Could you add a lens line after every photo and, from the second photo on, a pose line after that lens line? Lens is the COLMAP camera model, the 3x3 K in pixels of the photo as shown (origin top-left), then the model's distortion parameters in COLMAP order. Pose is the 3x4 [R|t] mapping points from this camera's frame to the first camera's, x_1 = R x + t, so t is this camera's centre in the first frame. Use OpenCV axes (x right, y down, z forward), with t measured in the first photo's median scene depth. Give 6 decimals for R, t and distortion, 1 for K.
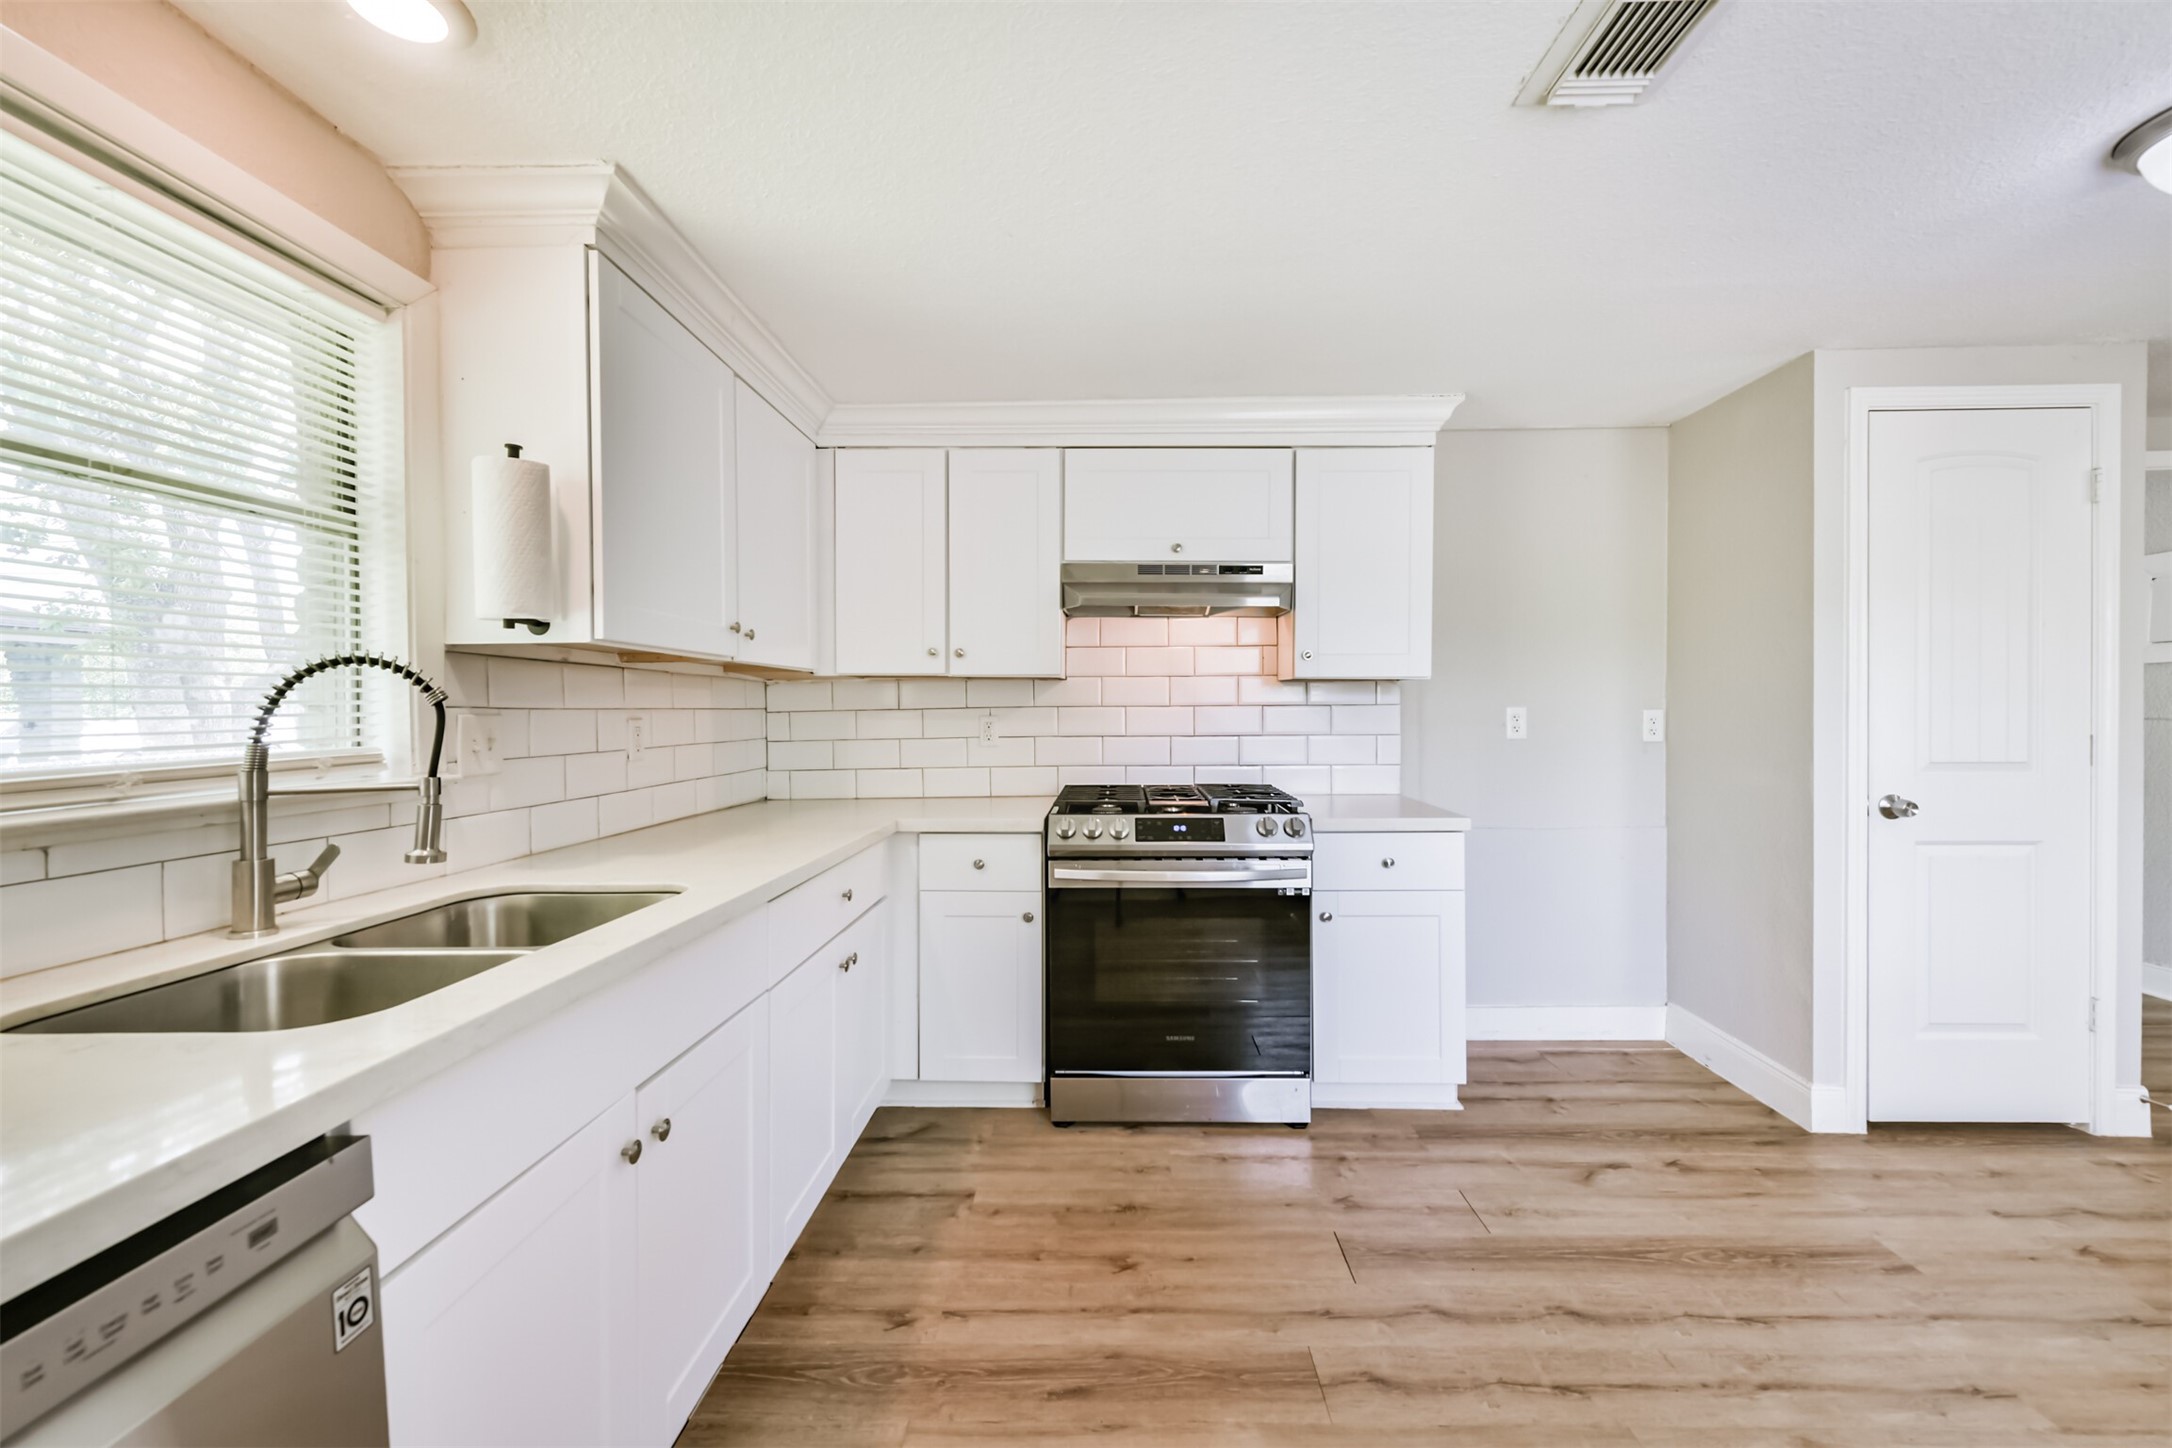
lens RADIAL K [[860.7, 0, 1094.9], [0, 860.7, 721.5], [0, 0, 1]] dist [-0.001217, -0.000291]
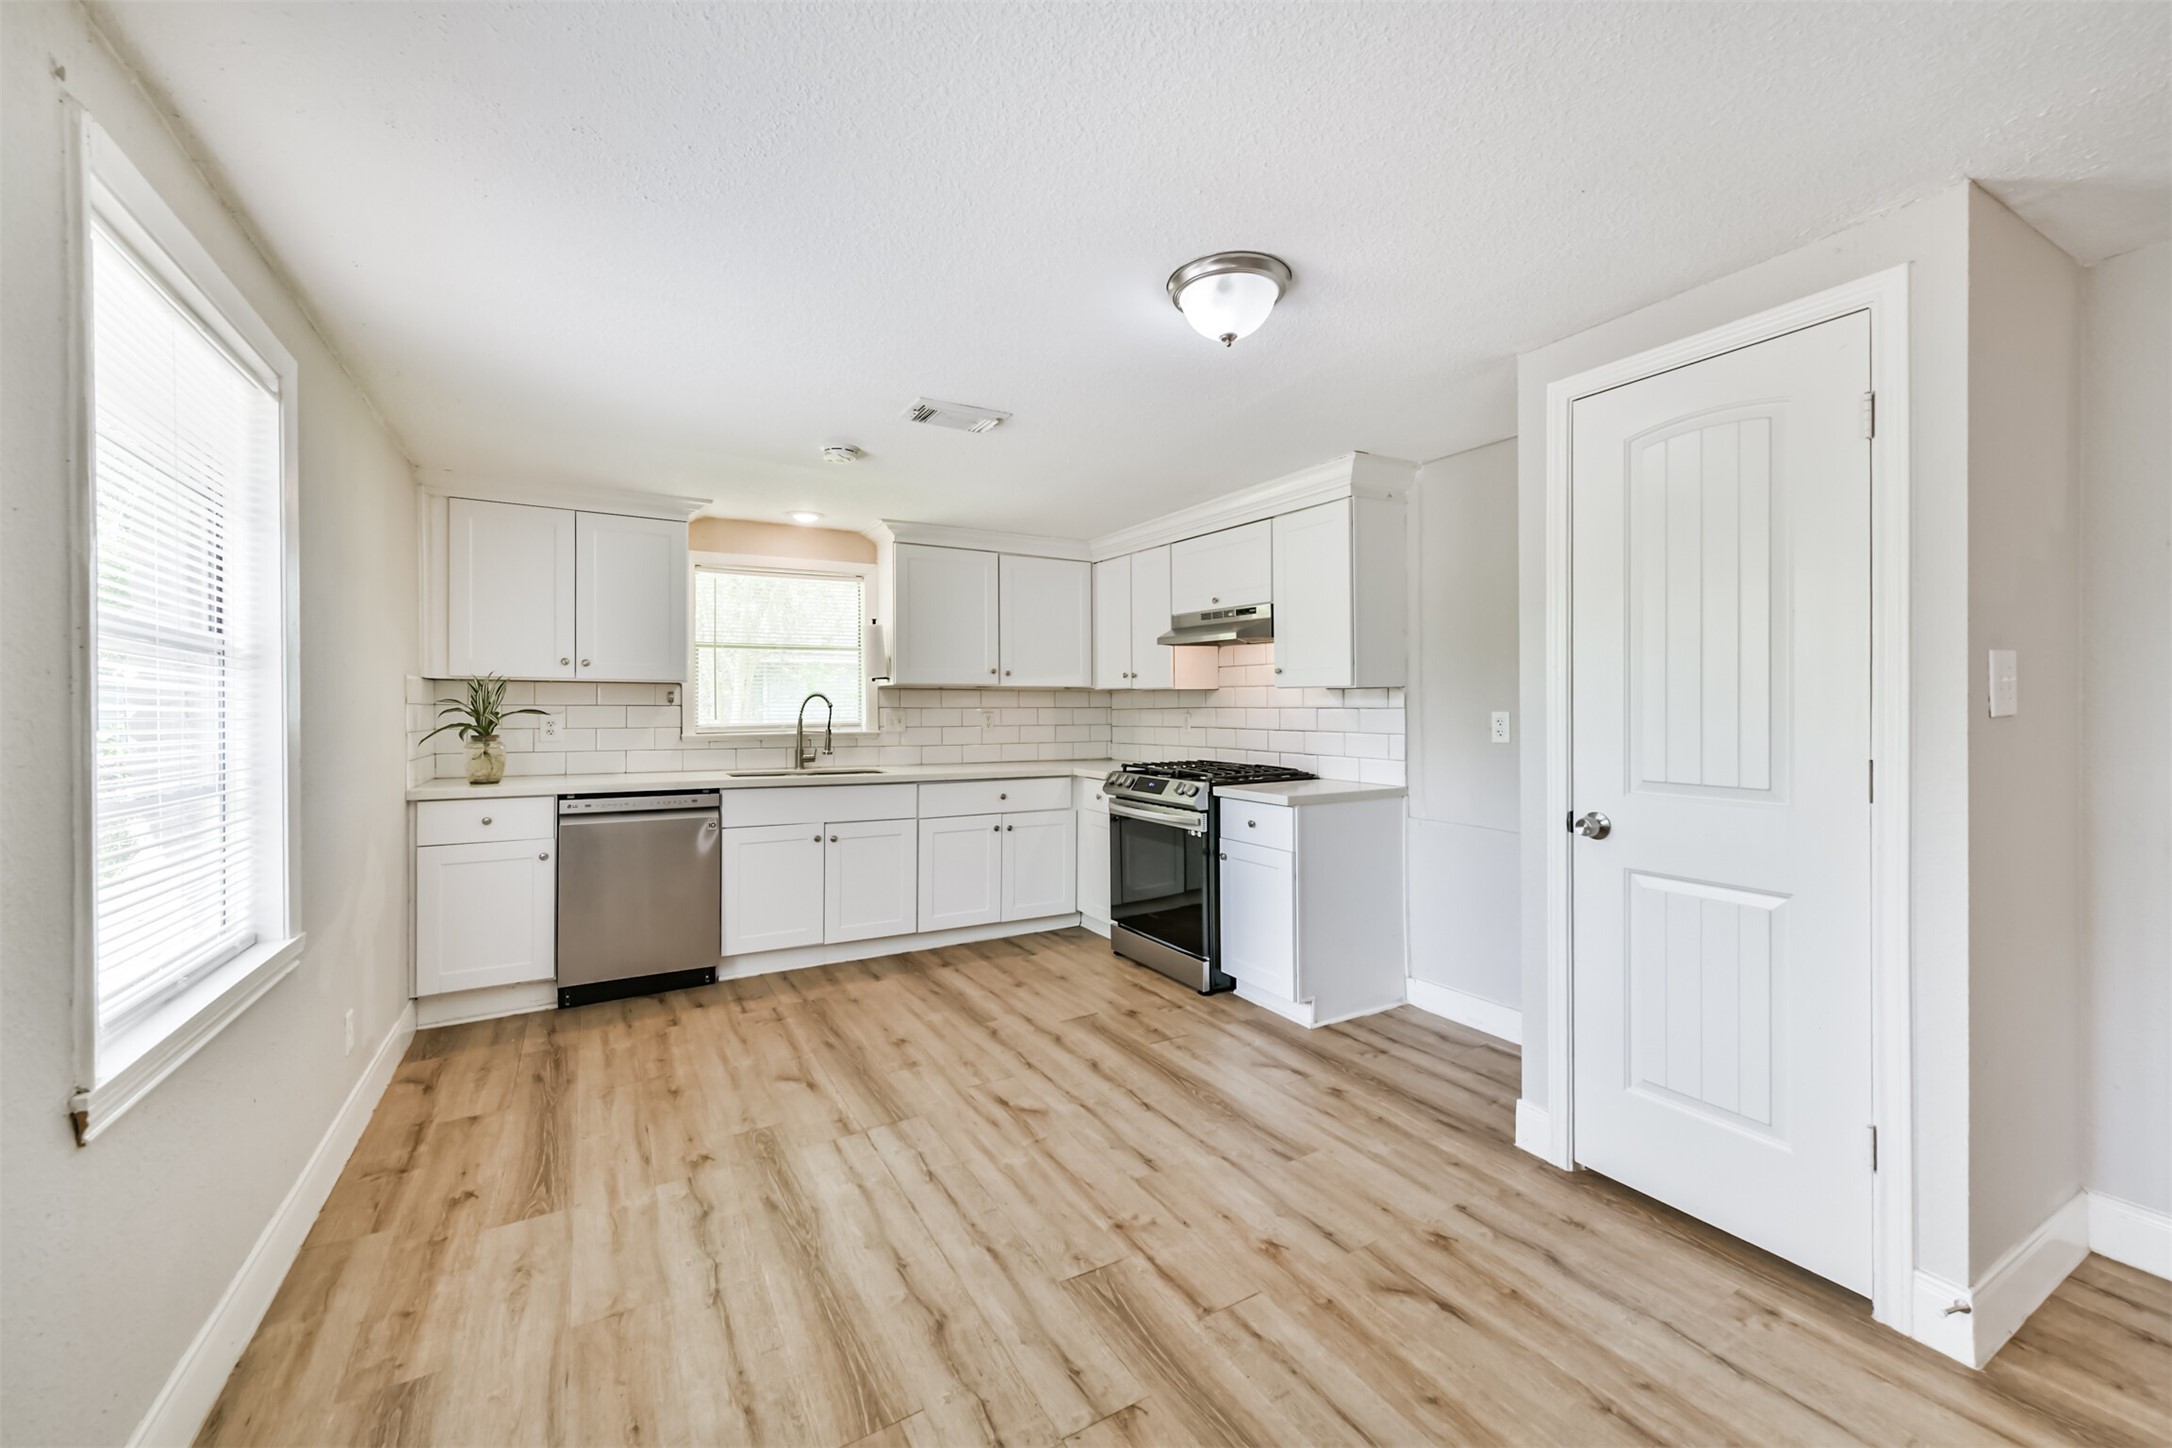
lens RADIAL K [[860.7, 0, 1086.3], [0, 860.7, 715.2], [0, 0, 1]] dist [-0.001217, -0.000291]
pose [[0.518856, 0.015045, -0.854729, 1.481692], [-0.012747, 0.999870, 0.009861, -0.021592], [0.854766, 0.005779, 0.518981, 0.063359]]
